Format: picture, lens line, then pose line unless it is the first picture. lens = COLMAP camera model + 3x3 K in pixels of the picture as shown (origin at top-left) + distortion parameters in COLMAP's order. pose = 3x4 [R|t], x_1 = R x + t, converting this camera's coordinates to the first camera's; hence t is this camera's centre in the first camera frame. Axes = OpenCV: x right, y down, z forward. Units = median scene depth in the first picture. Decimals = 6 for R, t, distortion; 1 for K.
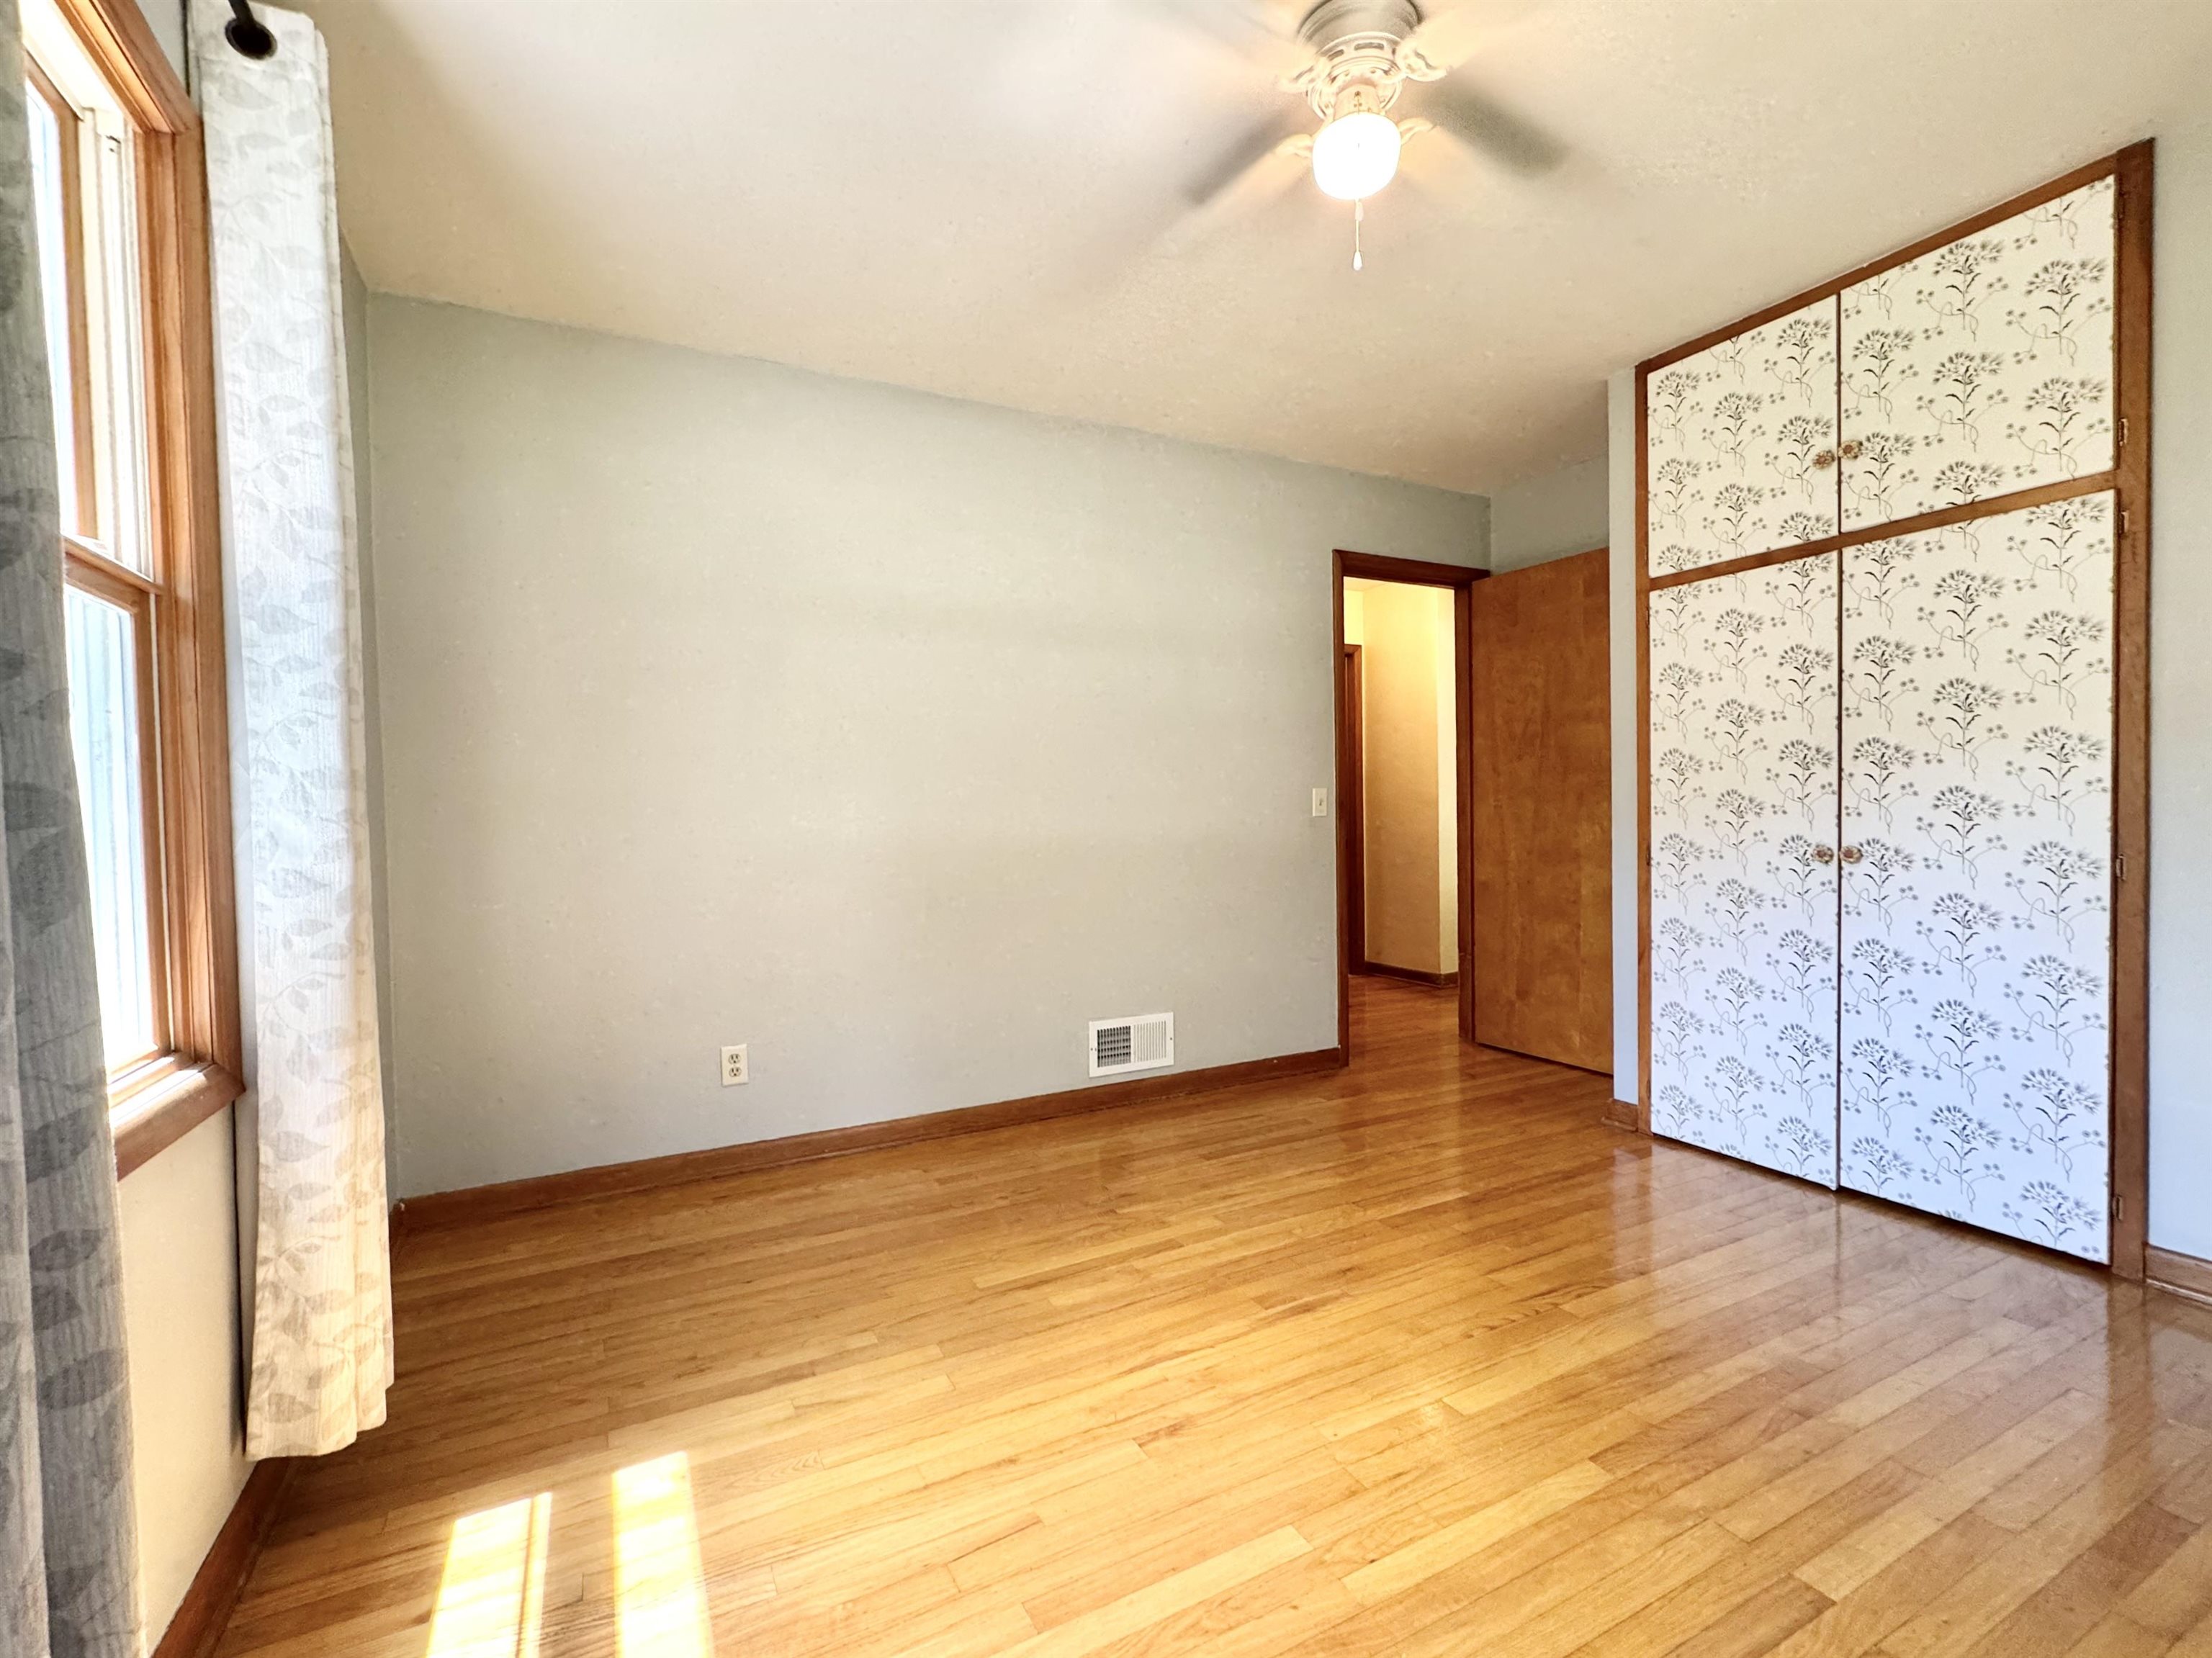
lens RADIAL K [[974.0, 0, 1103.2], [0, 974.0, 836.5], [0, 0, 1]] dist [-0.002346, -0.000405]
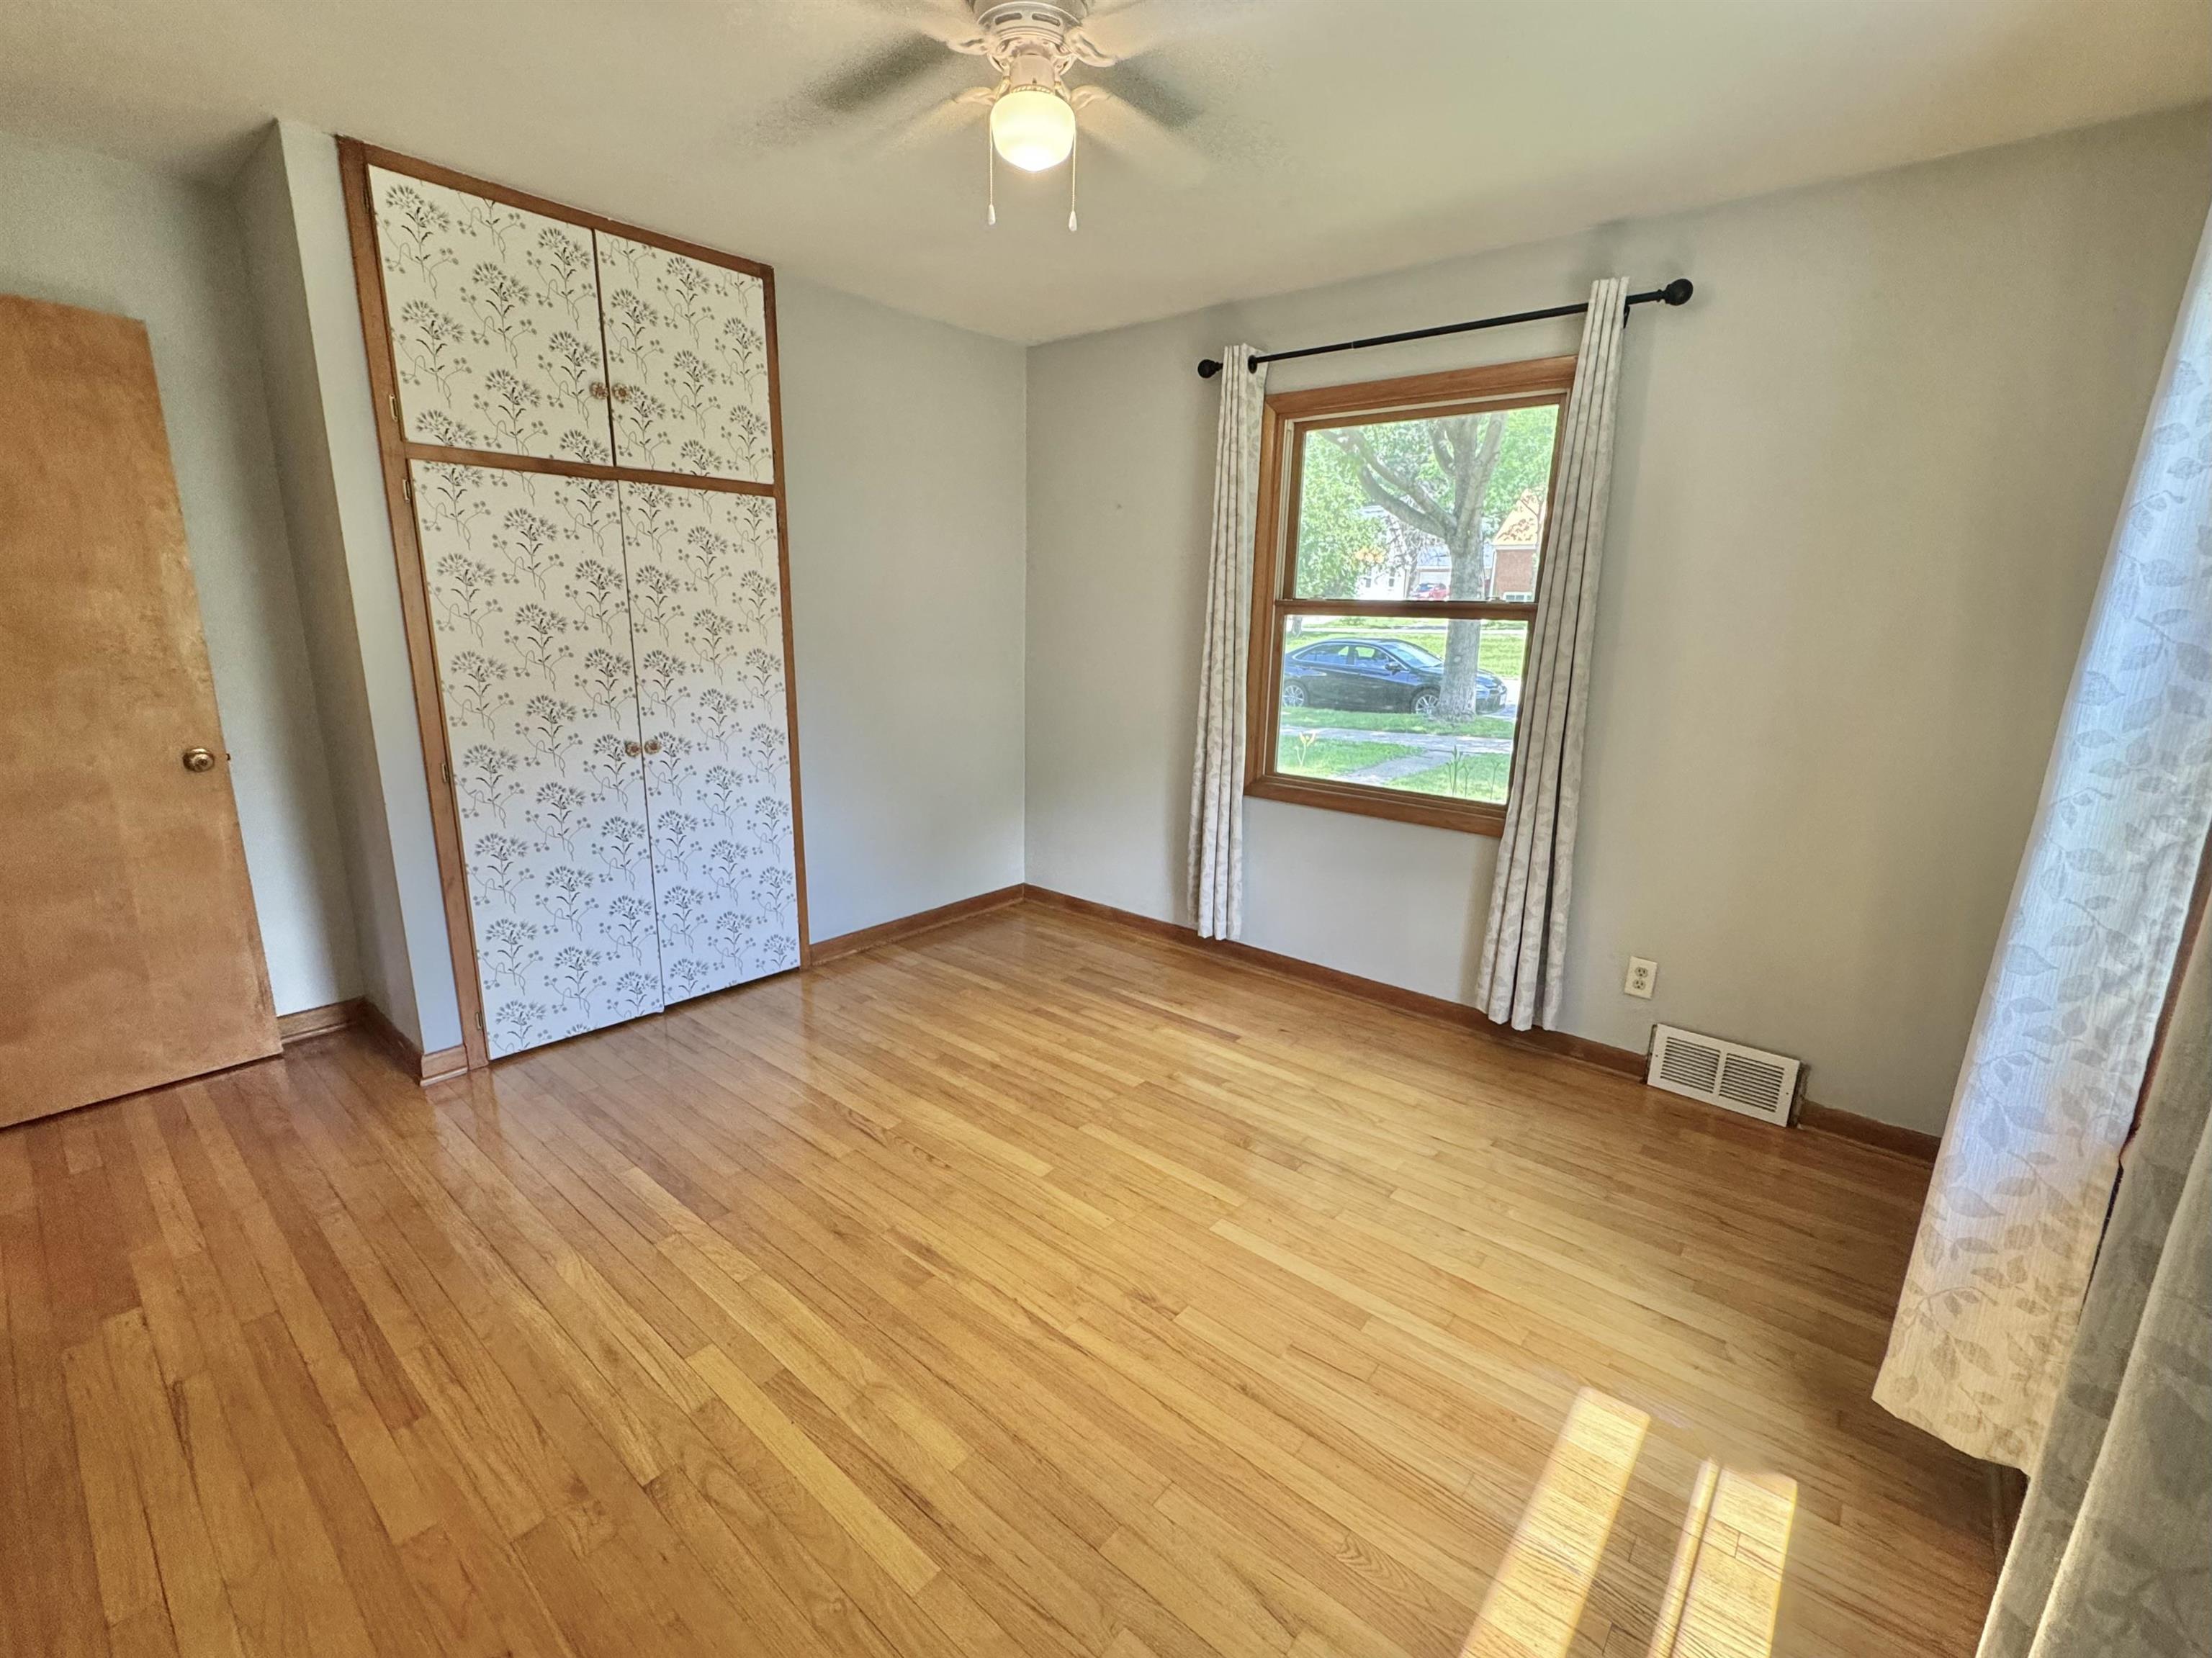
lens RADIAL K [[957.1, 0, 1102.9], [0, 957.1, 834.4], [0, 0, 1]] dist [-0.001472, -0.000084]
pose [[-0.384430, -0.205313, 0.900033, -0.588276], [0.007749, 0.974203, 0.225542, -0.149438], [-0.923121, 0.093680, -0.372922, 0.991838]]
